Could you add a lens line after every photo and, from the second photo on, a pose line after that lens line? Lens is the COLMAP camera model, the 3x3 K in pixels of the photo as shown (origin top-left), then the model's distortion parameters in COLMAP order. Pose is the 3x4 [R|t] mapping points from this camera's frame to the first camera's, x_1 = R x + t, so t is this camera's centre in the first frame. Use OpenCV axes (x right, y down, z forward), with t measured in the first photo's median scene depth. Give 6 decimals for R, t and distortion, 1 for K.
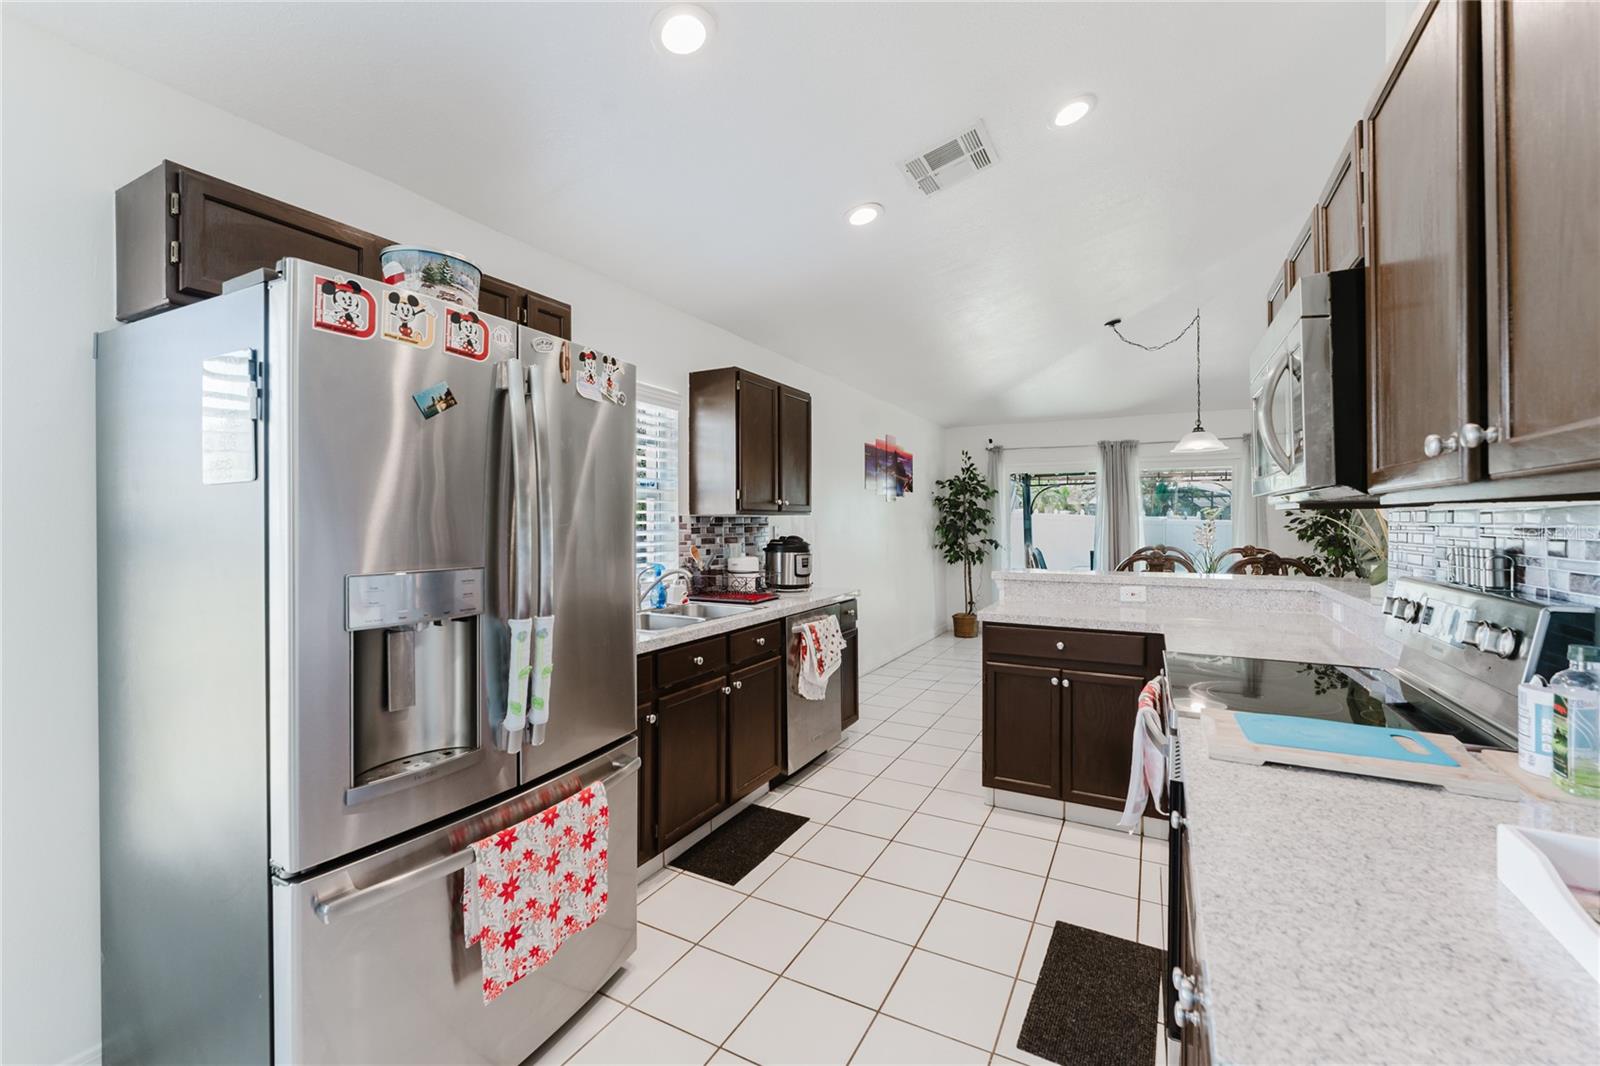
lens RADIAL K [[664.6, 0, 803.9], [0, 664.6, 522.1], [0, 0, 1]] dist [-0.001301, -0.000002]
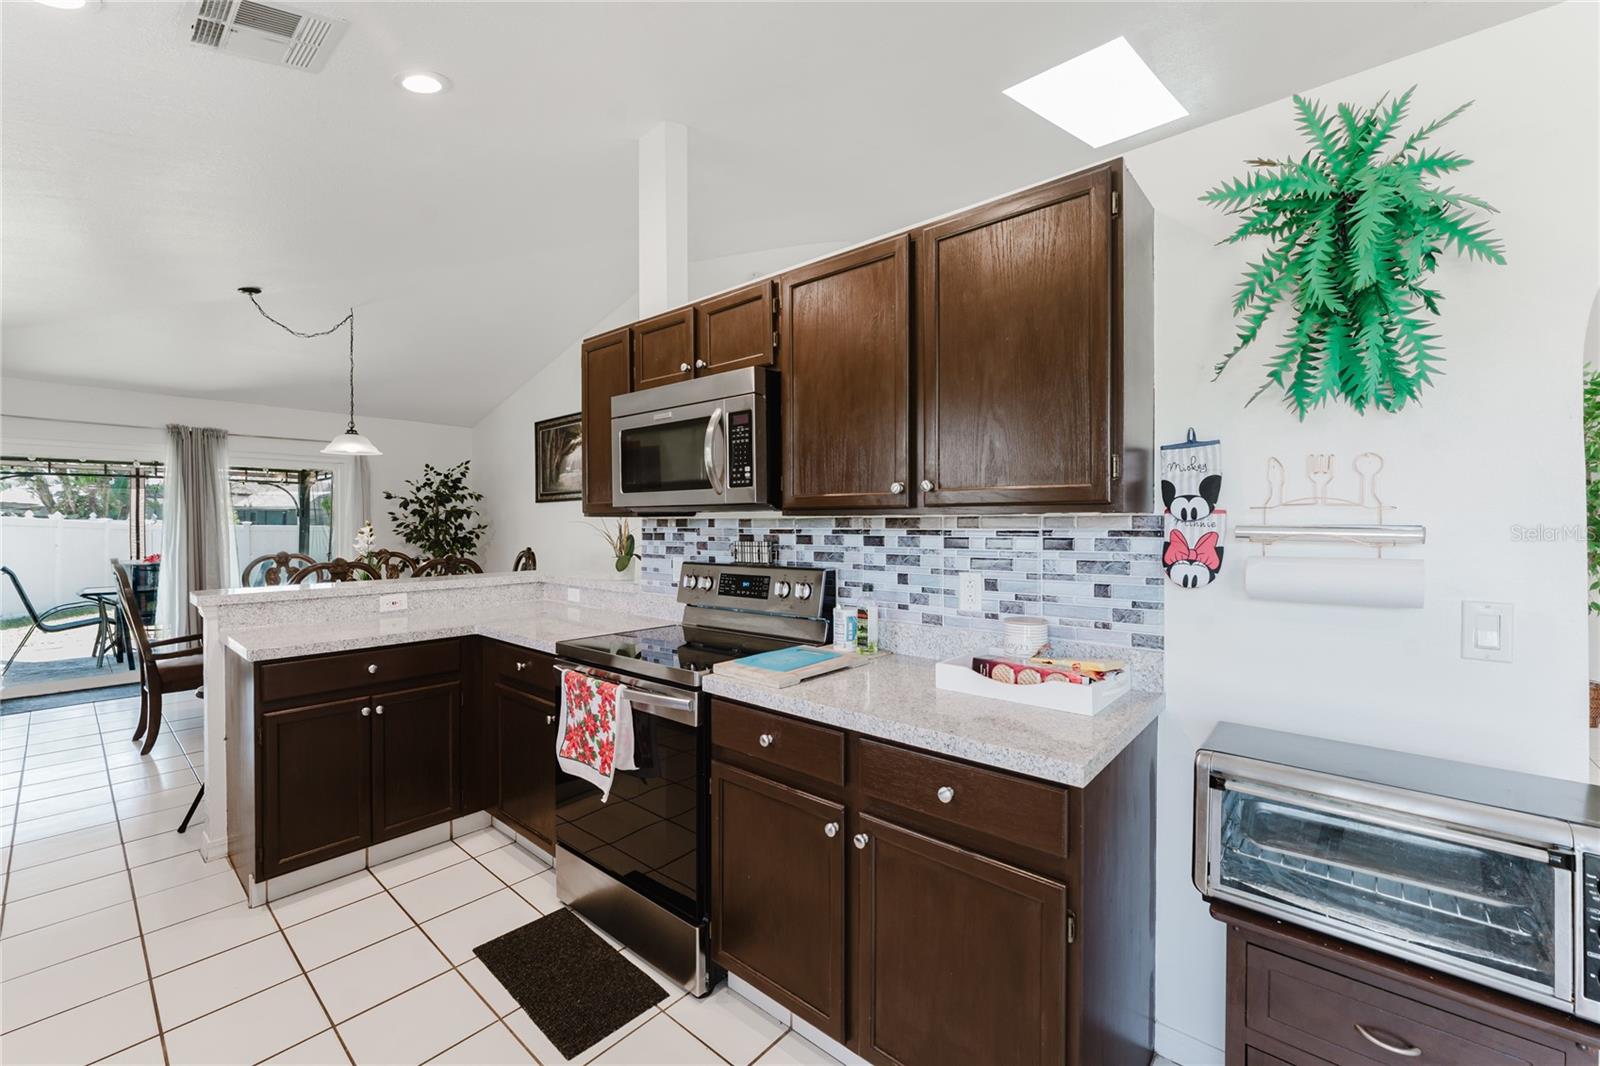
lens RADIAL K [[642.6, 0, 797.6], [0, 642.6, 525.0], [0, 0, 1]] dist [-0.002072, 0.000049]
pose [[0.229953, -0.002073, 0.973200, -0.270647], [0.004224, 0.999990, 0.001132, -0.001663], [-0.973193, 0.003851, 0.229959, 0.229251]]
